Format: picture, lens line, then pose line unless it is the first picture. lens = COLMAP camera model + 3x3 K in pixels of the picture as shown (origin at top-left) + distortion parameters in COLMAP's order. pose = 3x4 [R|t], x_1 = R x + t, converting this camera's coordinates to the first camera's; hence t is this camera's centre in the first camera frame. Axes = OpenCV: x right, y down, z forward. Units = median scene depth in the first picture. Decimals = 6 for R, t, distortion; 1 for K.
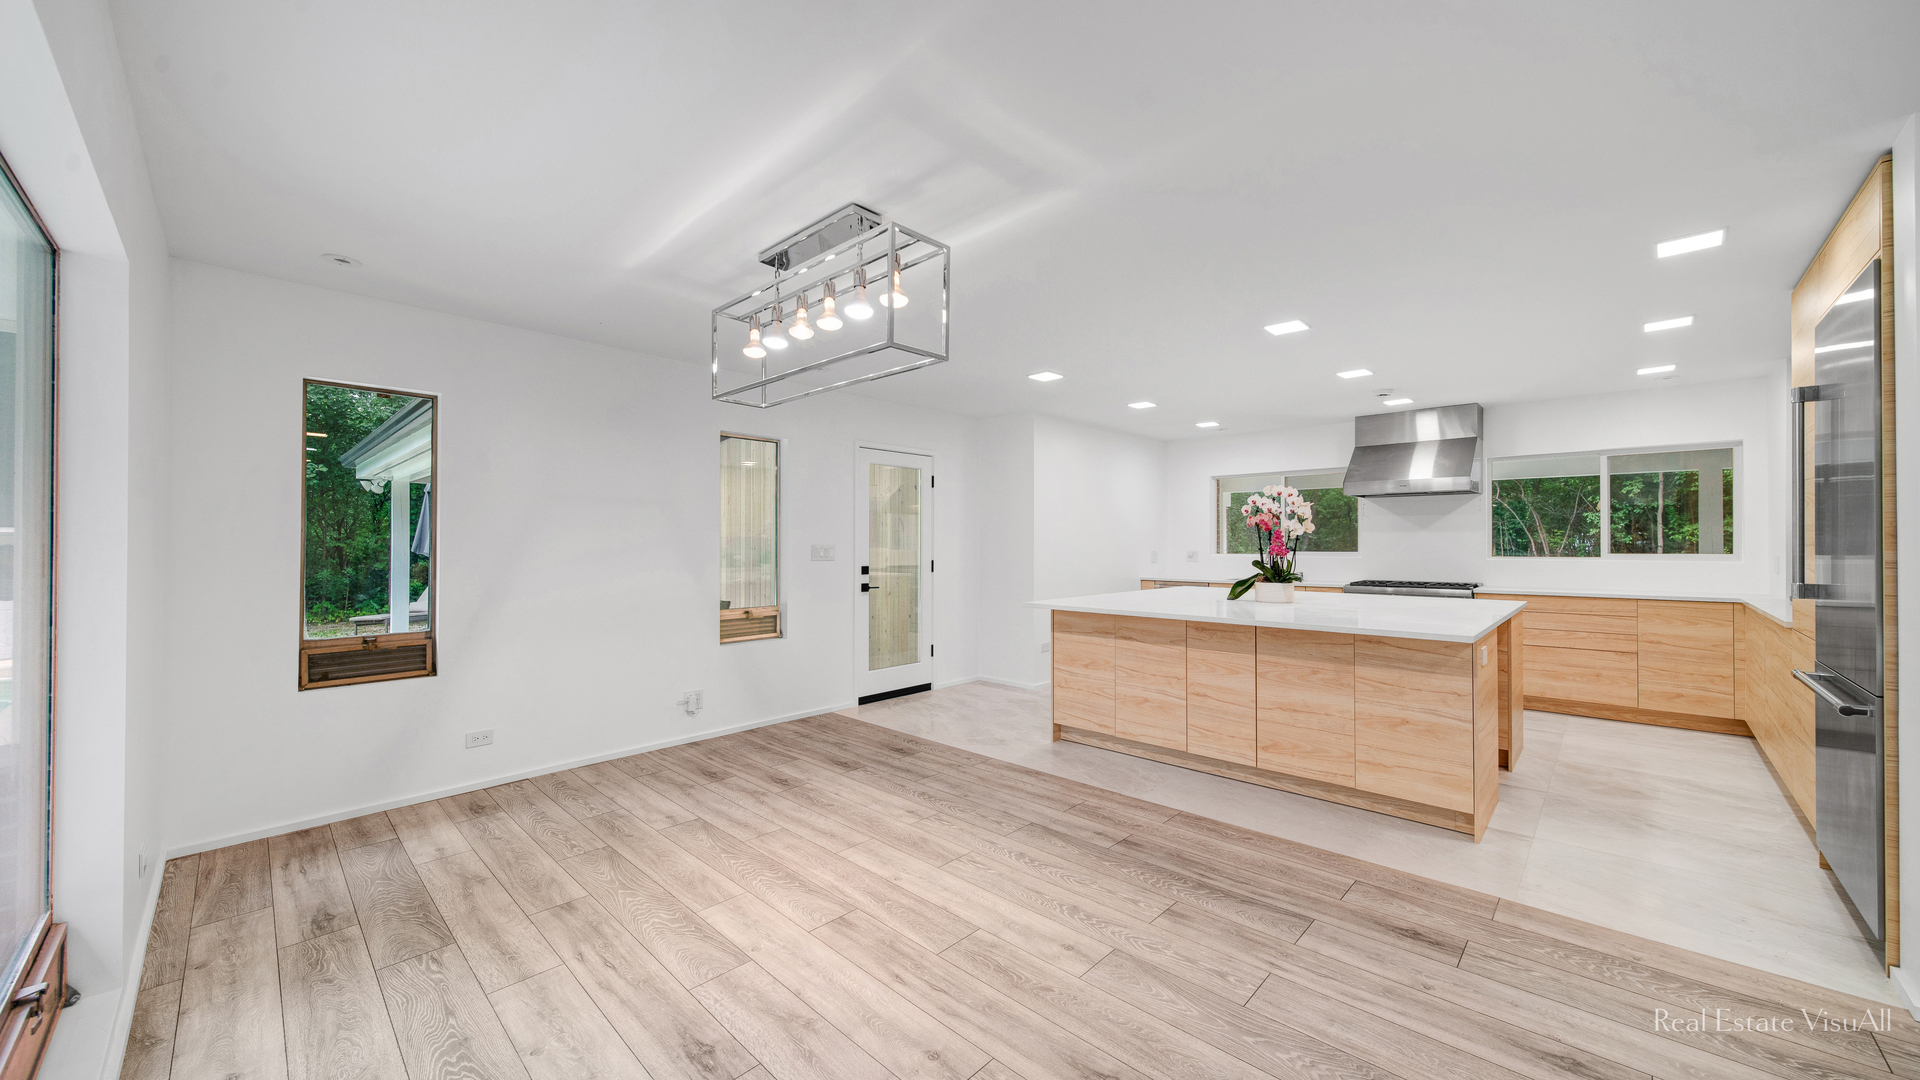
lens RADIAL K [[683.0, 0, 976.4], [0, 683.0, 544.6], [0, 0, 1]] dist [-0.004775, -0.001517]
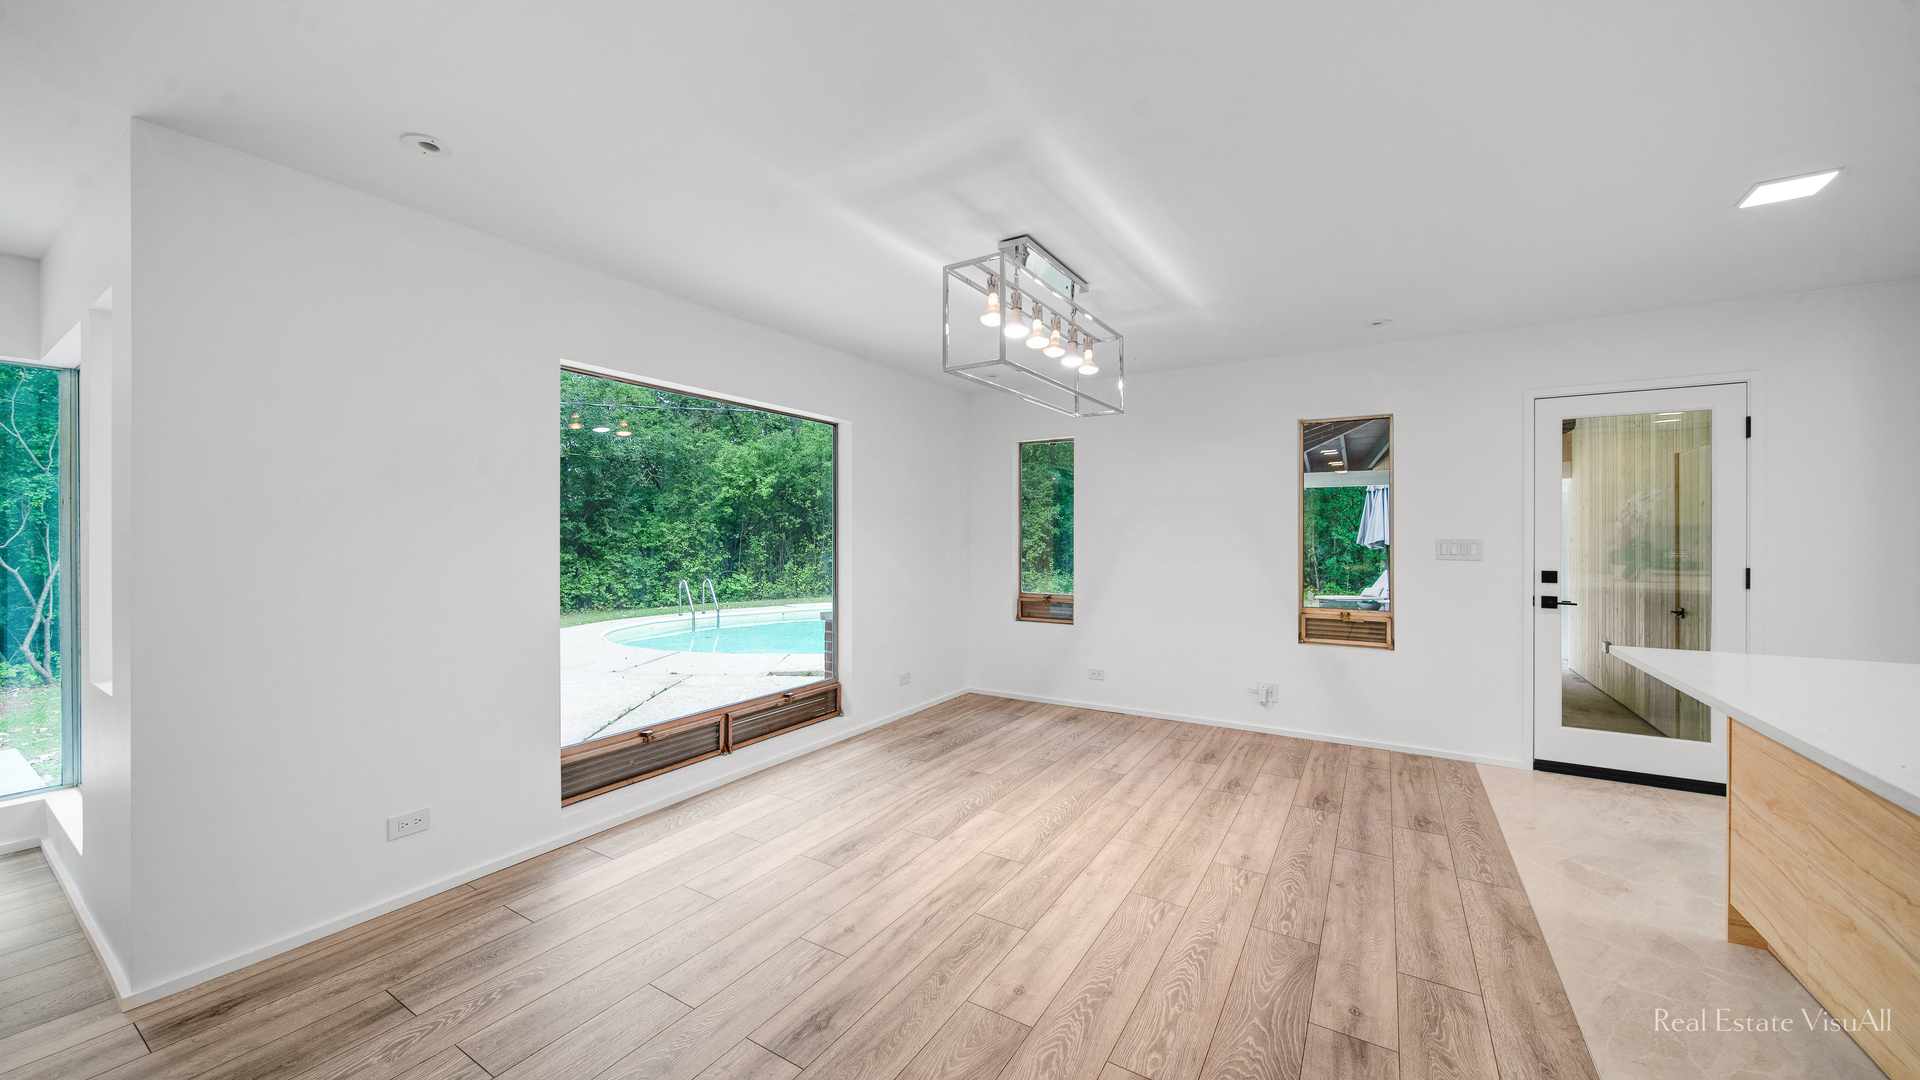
lens RADIAL K [[683.0, 0, 967.3], [0, 683.0, 531.0], [0, 0, 1]] dist [-0.004775, -0.001517]
pose [[0.205723, -0.003195, -0.978605, 0.662249], [-0.006878, 0.999965, -0.004711, -0.001401], [0.978586, 0.007700, 0.205694, 0.500094]]
